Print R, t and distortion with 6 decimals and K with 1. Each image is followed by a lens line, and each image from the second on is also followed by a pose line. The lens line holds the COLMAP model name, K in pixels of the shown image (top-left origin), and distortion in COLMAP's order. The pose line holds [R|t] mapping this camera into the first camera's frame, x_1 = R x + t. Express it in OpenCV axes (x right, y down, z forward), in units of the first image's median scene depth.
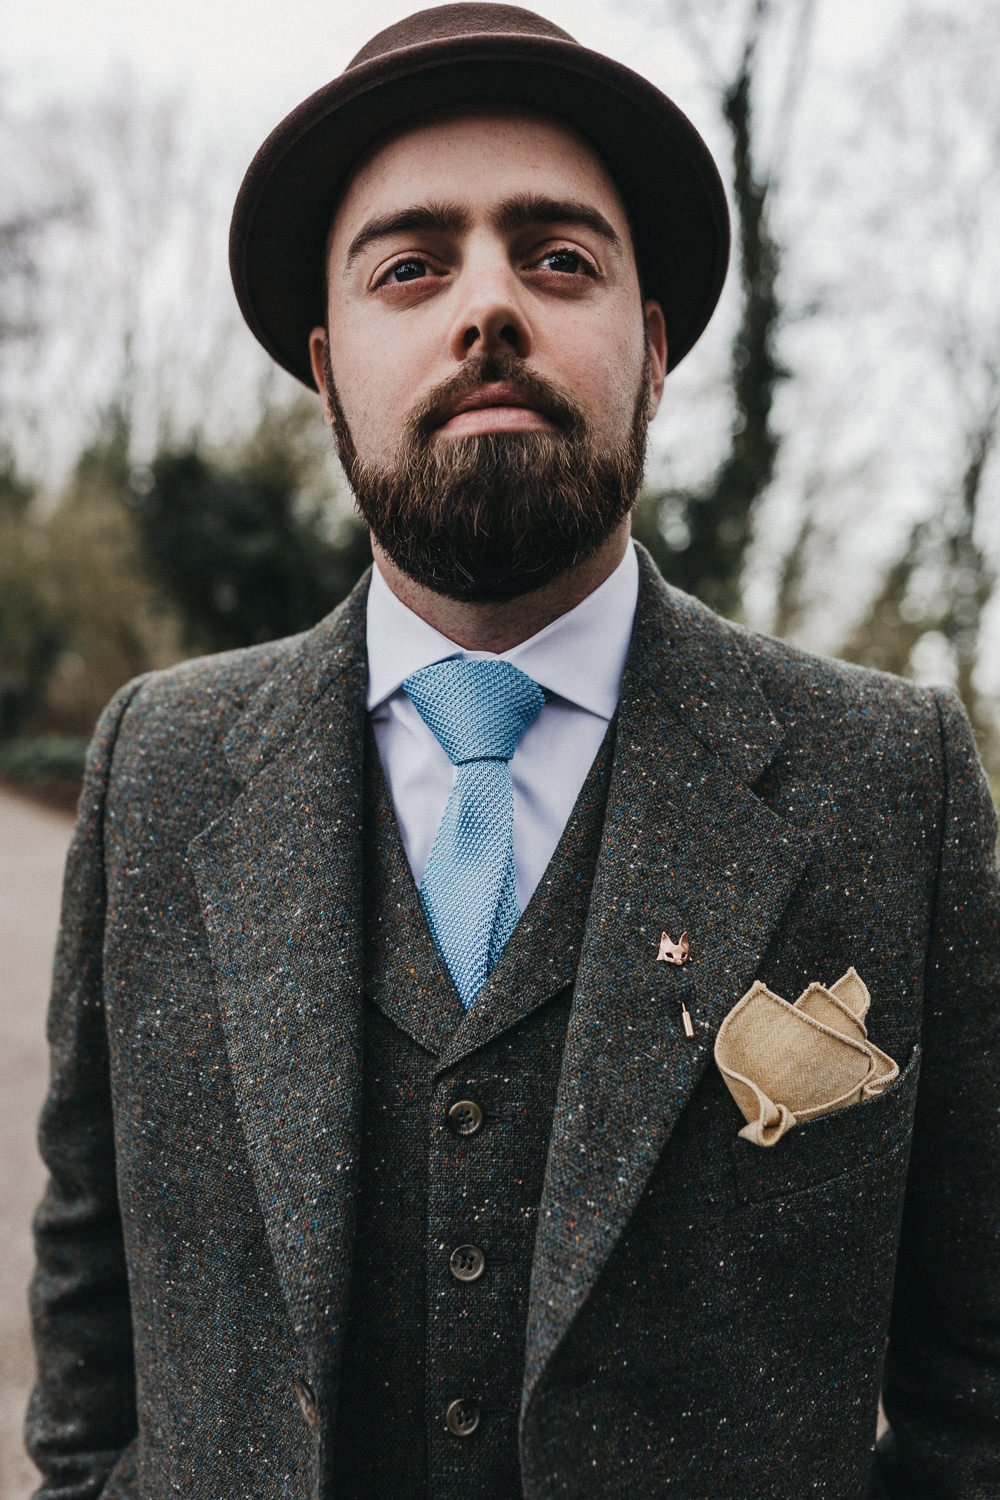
lens RADIAL K [[1535.7, 0, 500.0], [0, 1535.7, 750.0], [0, 0, 1]] dist [-0.012868, 0.020604]
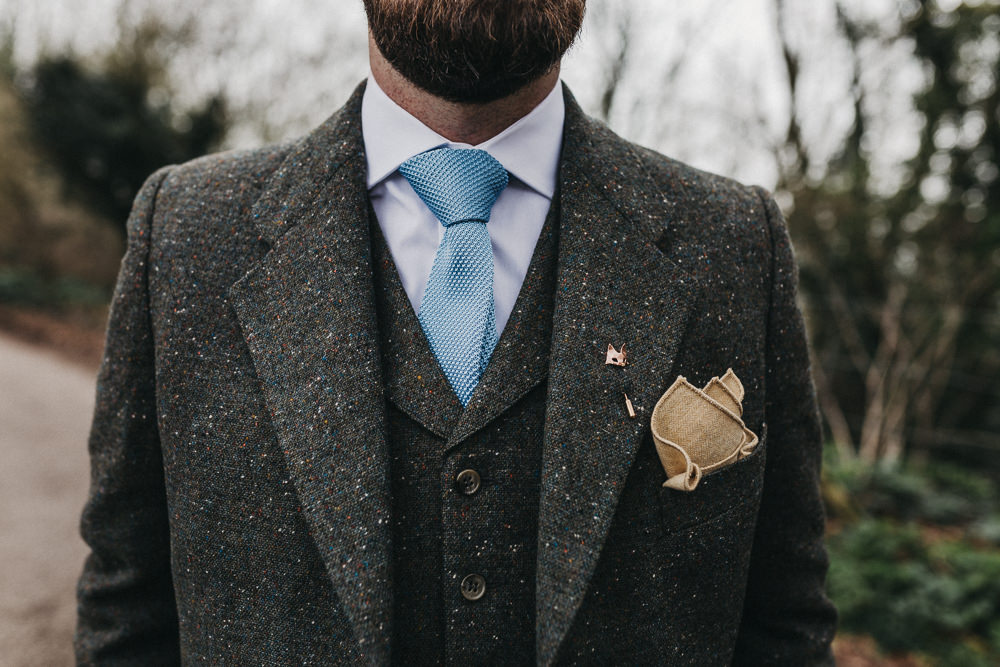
lens RADIAL K [[1023.8, 0, 500.0], [0, 1023.8, 333.5], [0, 0, 1]] dist [-0.012868, 0.020604]
pose [[0.974147, -0.005161, 0.225854, -0.185971], [-0.004227, 0.999148, 0.041066, 0.066743], [-0.225874, -0.040959, 0.973295, 0.112100]]
